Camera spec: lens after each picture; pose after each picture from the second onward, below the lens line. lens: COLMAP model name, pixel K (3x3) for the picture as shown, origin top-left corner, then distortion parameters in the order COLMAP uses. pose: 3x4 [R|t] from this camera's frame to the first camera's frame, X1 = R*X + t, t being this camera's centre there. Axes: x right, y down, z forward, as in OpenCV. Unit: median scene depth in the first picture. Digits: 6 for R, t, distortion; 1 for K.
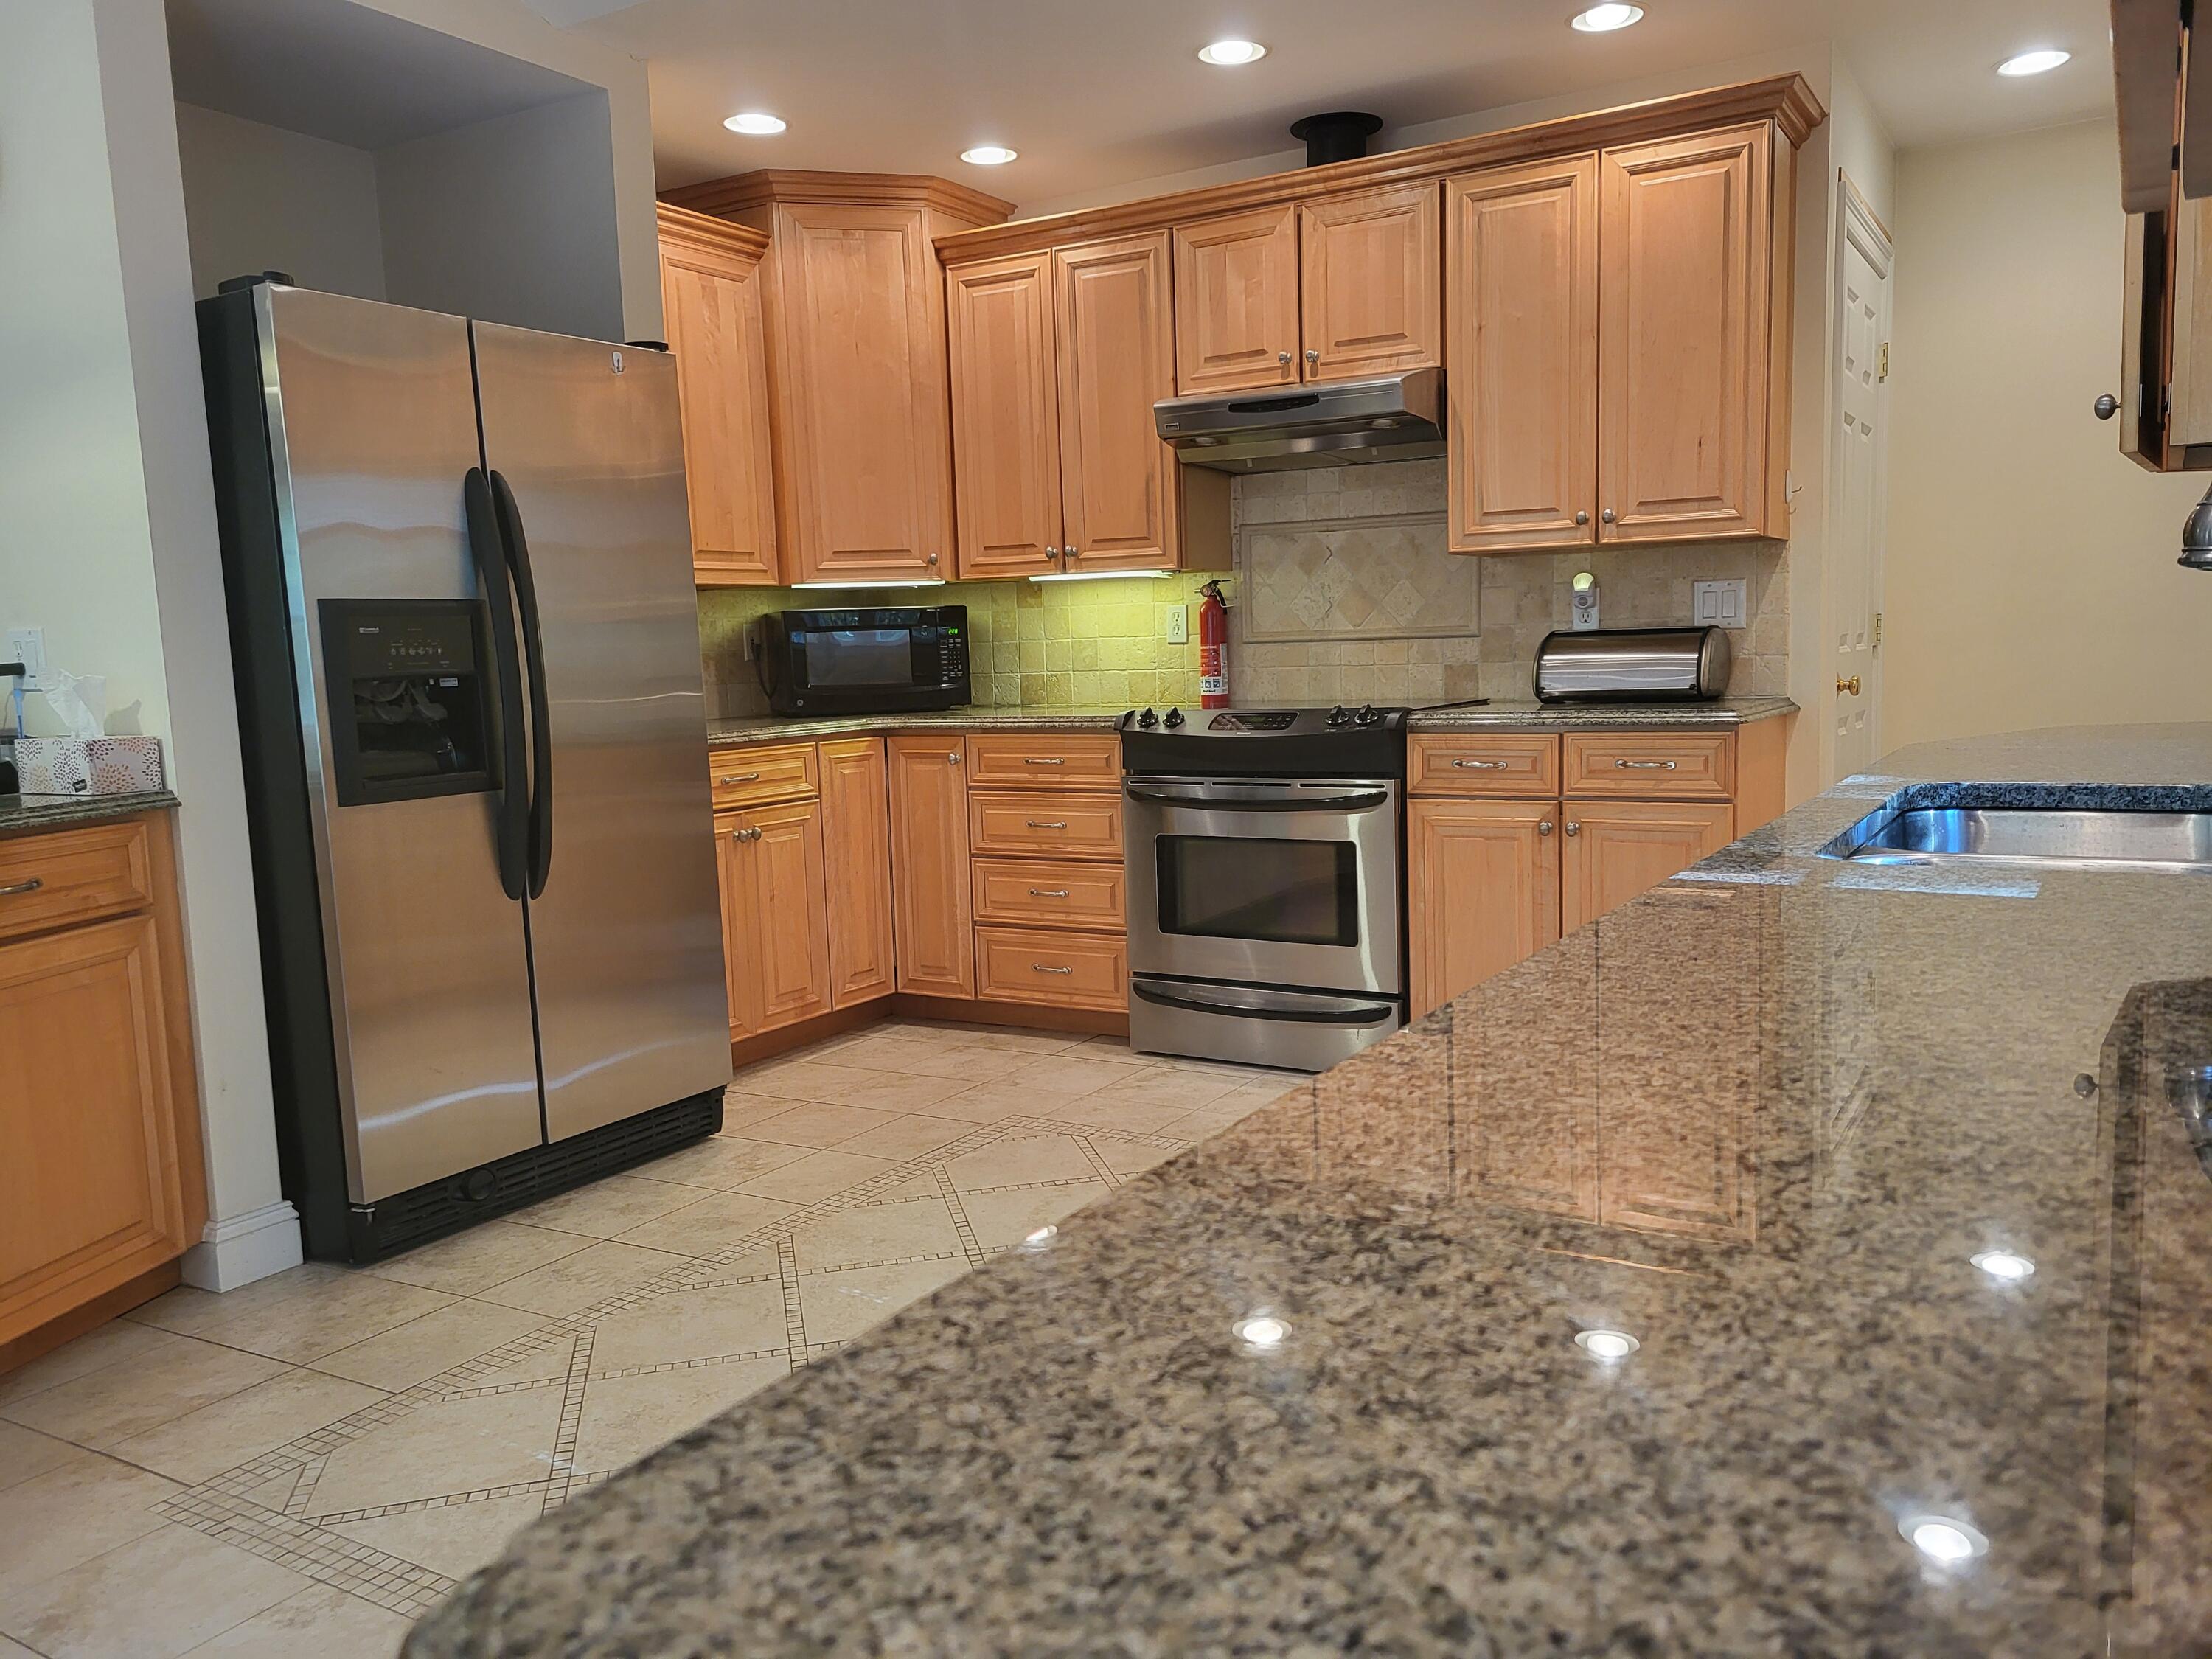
lens RADIAL K [[1712.0, 0, 1106.0], [0, 1712.0, 829.5], [0, 0, 1]] dist [0.047797, -0.007812]
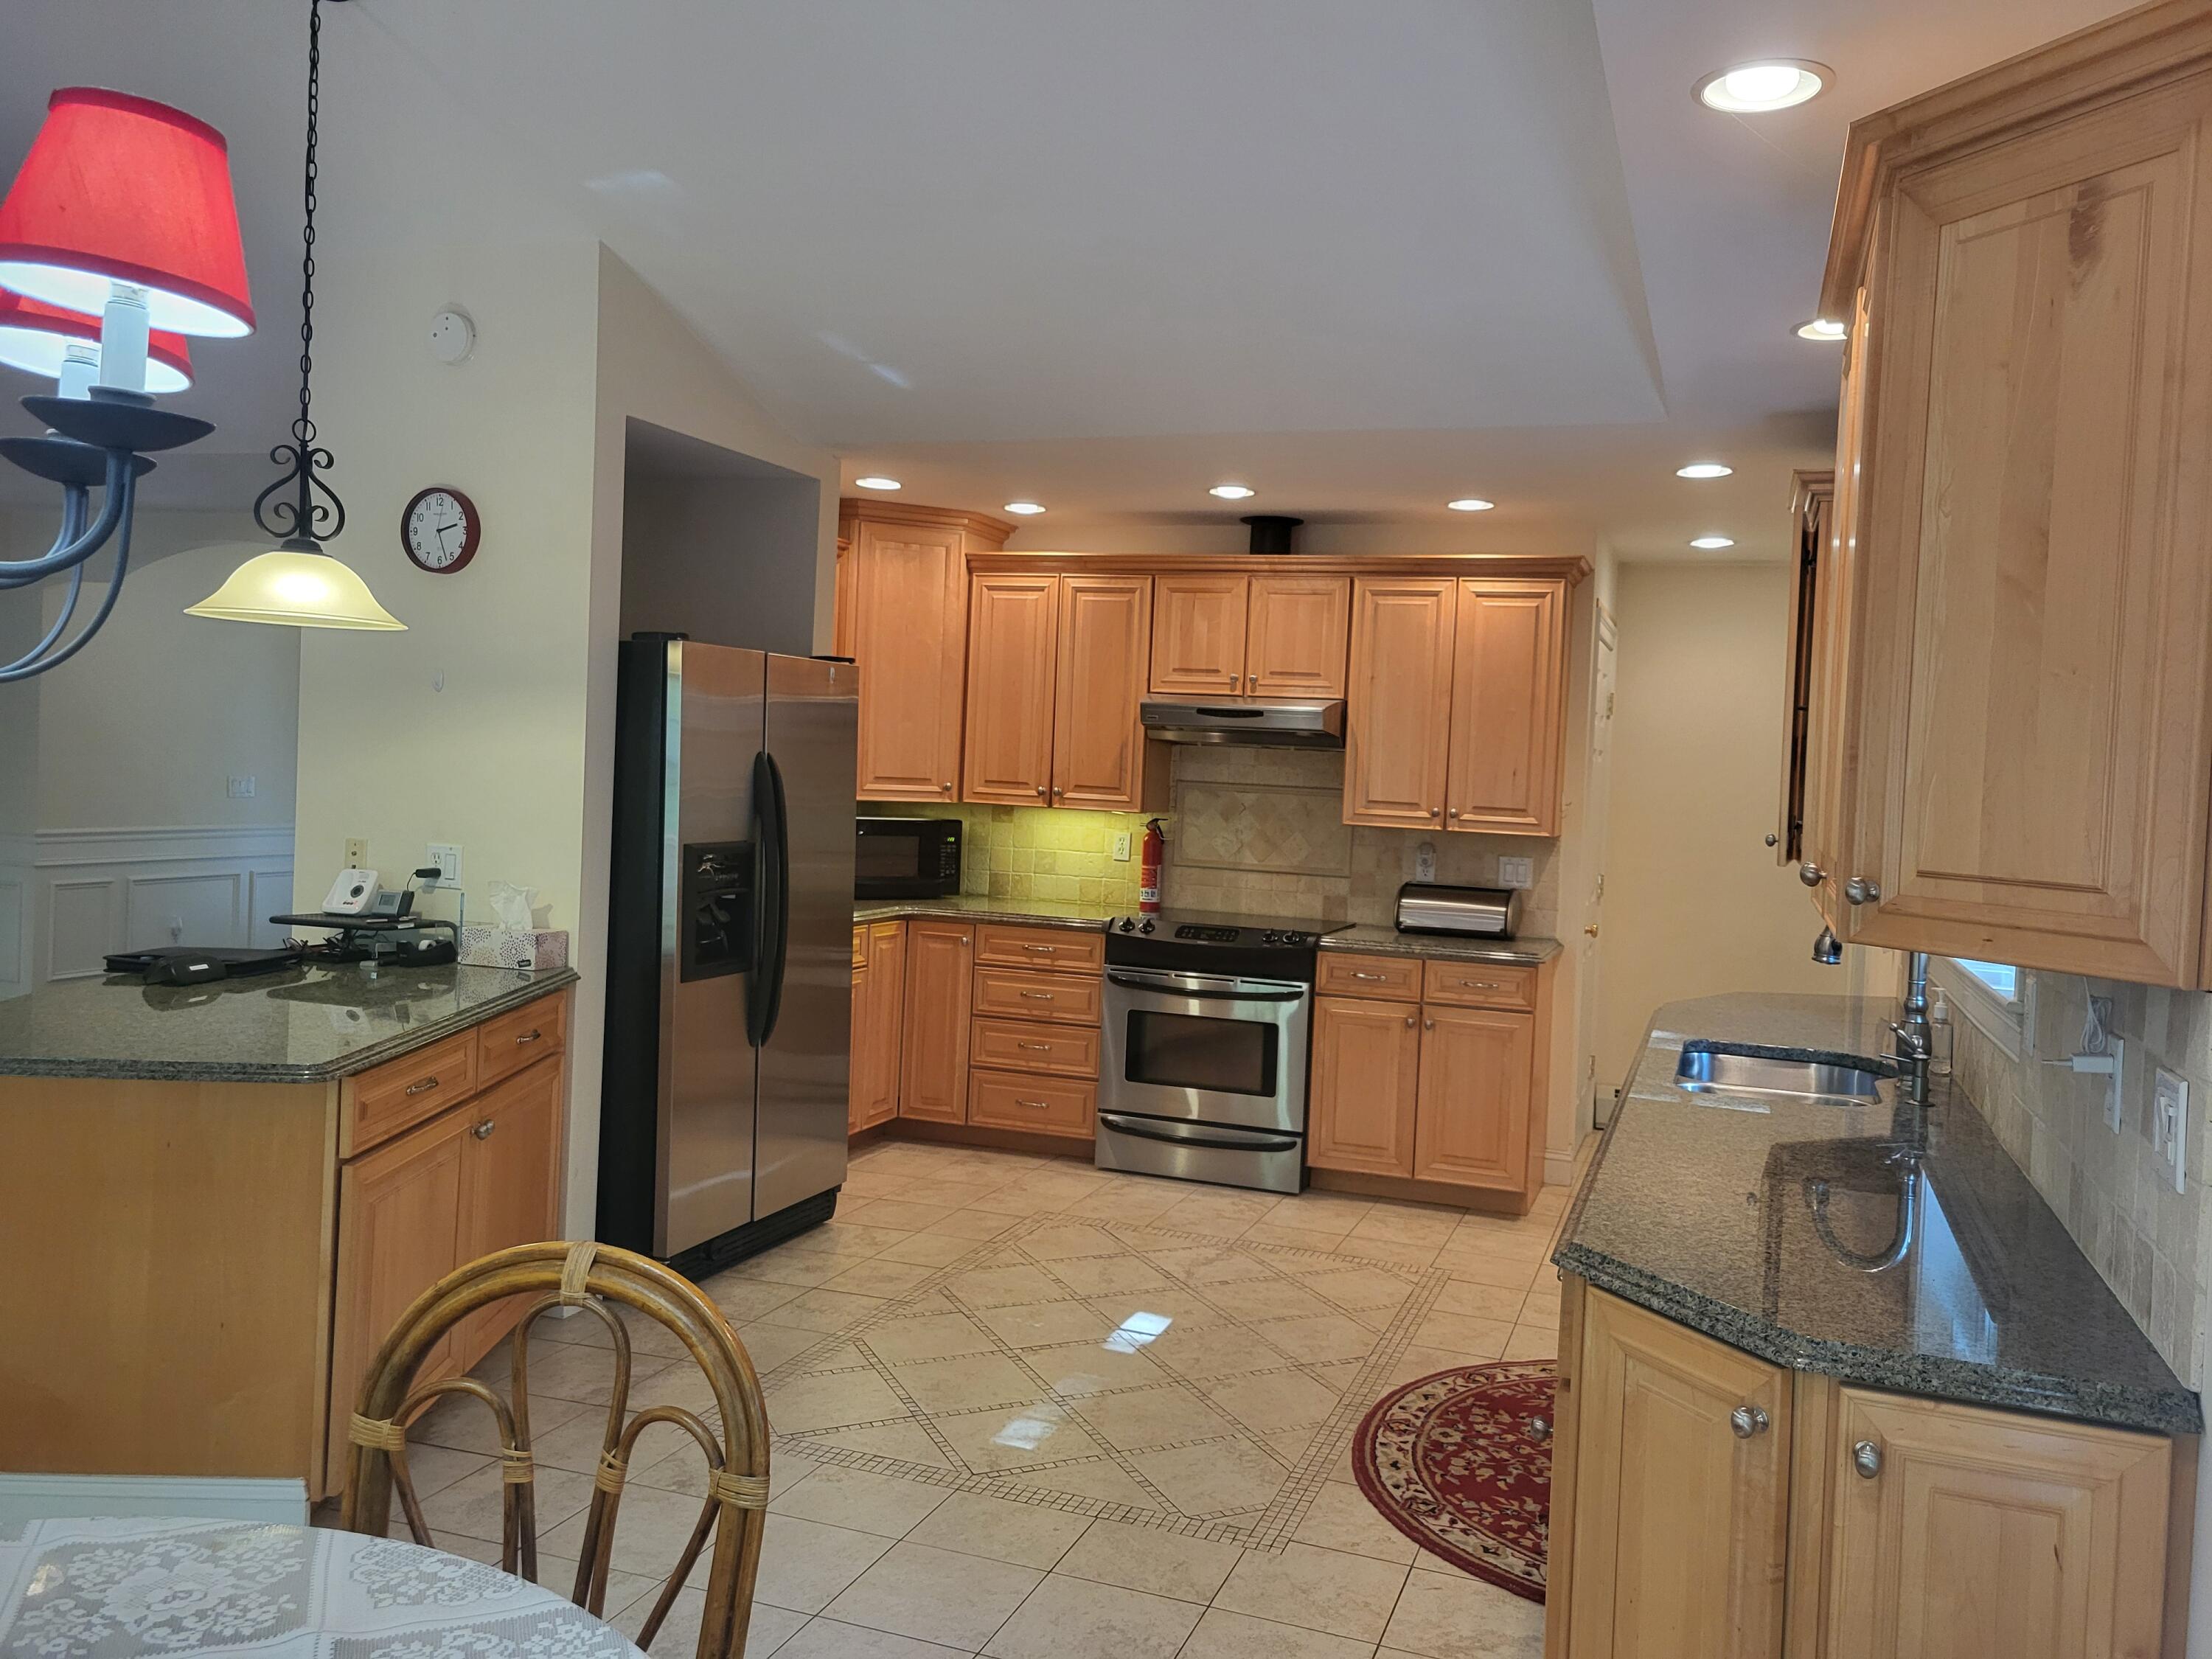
lens RADIAL K [[1717.7, 0, 1140.2], [0, 1717.7, 812.8], [0, 0, 1]] dist [0.042838, -0.003424]
pose [[0.976756, 0.070089, 0.202571, -0.259294], [-0.053590, 0.994868, -0.085819, -0.037173], [-0.207546, 0.072969, 0.975500, -0.376858]]
